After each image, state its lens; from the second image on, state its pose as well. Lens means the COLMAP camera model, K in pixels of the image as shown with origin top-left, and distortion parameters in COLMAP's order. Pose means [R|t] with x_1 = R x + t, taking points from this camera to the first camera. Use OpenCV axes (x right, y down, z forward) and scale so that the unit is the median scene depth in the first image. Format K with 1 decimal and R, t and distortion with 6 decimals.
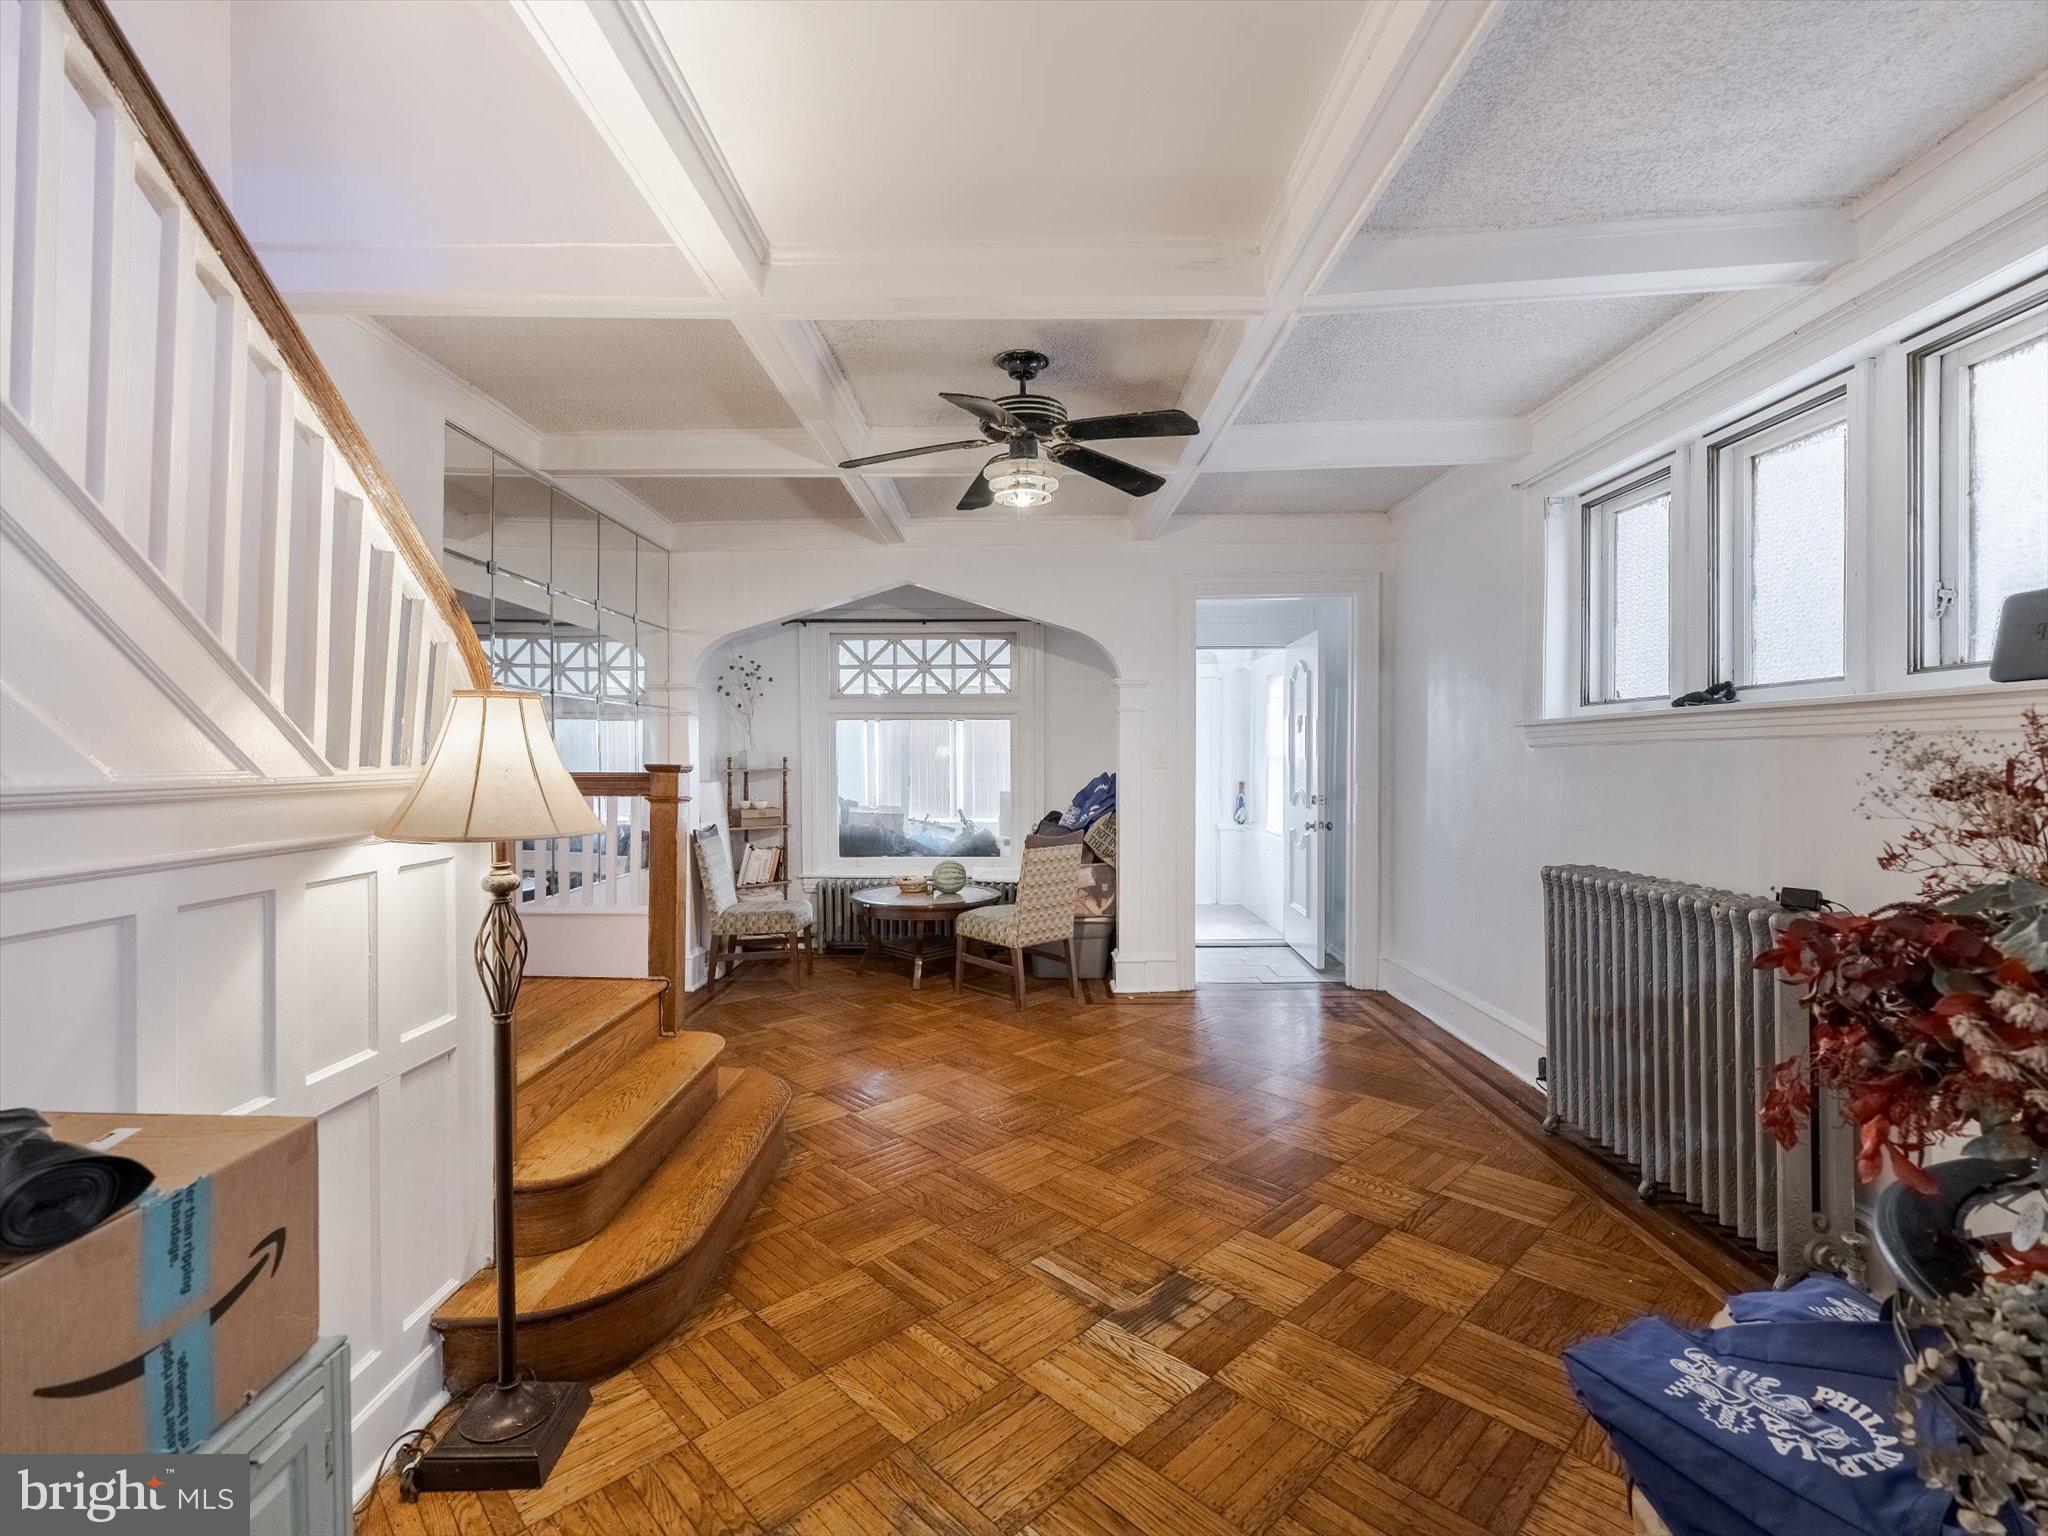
lens RADIAL K [[947.0, 0, 1024.0], [0, 947.0, 768.0], [0, 0, 1]] dist [0.001018, 0.000364]
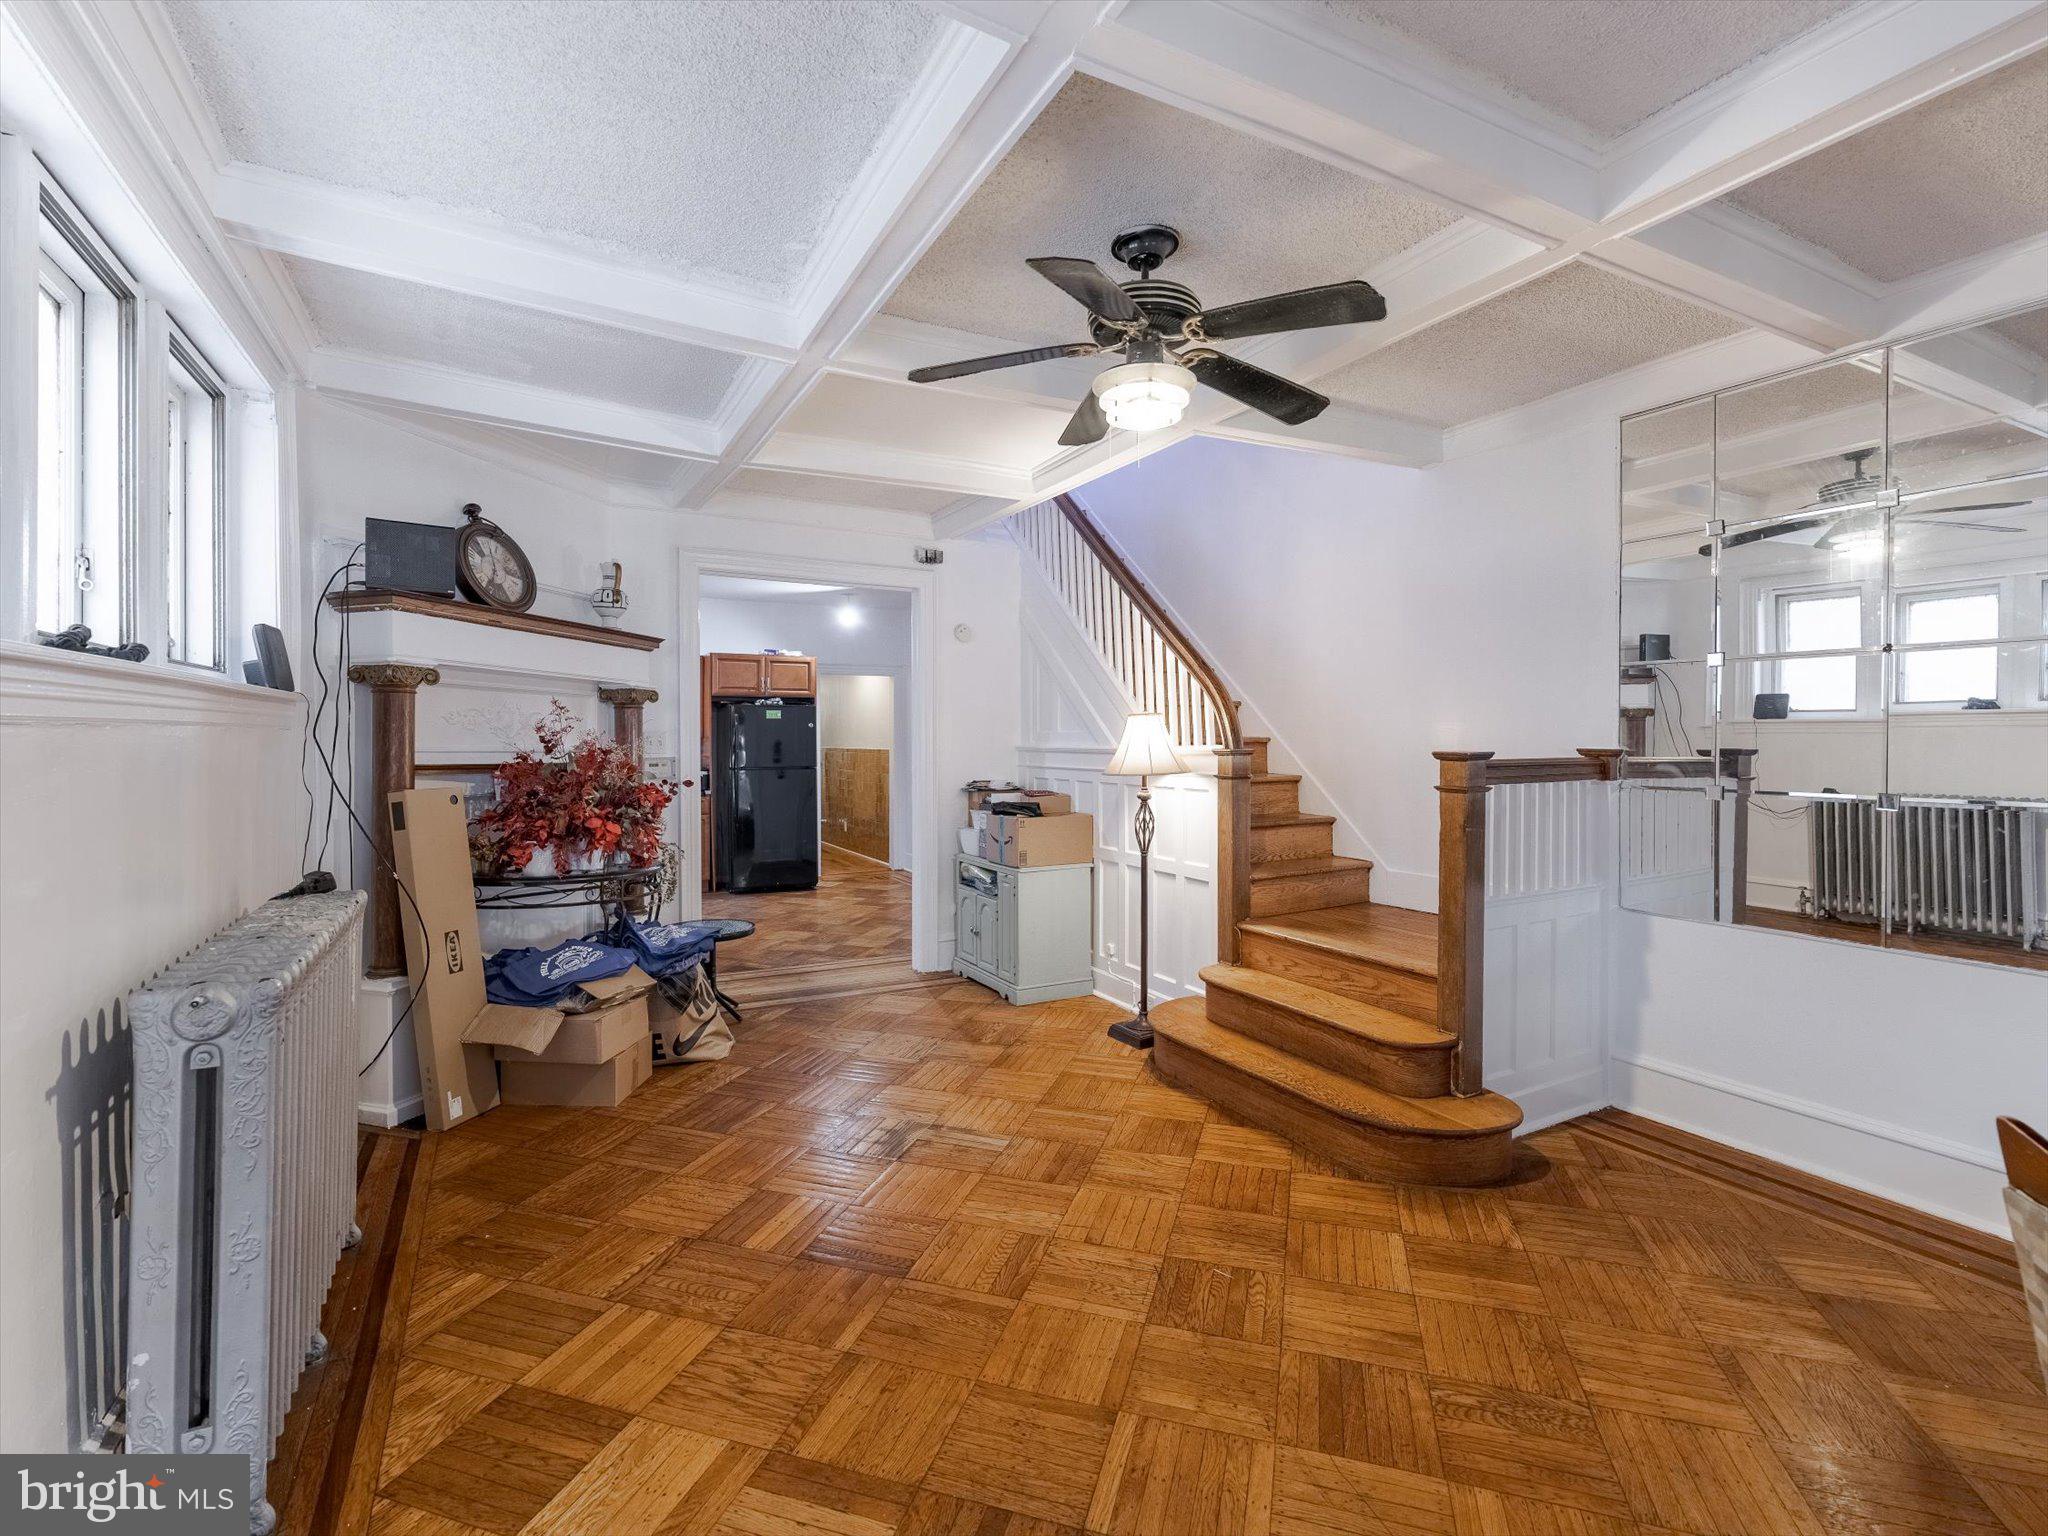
lens RADIAL K [[947.0, 0, 1024.0], [0, 947.0, 768.0], [0, 0, 1]] dist [0.001018, 0.000364]
pose [[-0.880521, 0.017669, -0.473677, 0.607918], [-0.003245, 0.999057, 0.043299, -0.026379], [0.473996, 0.039663, -0.879633, 2.211462]]
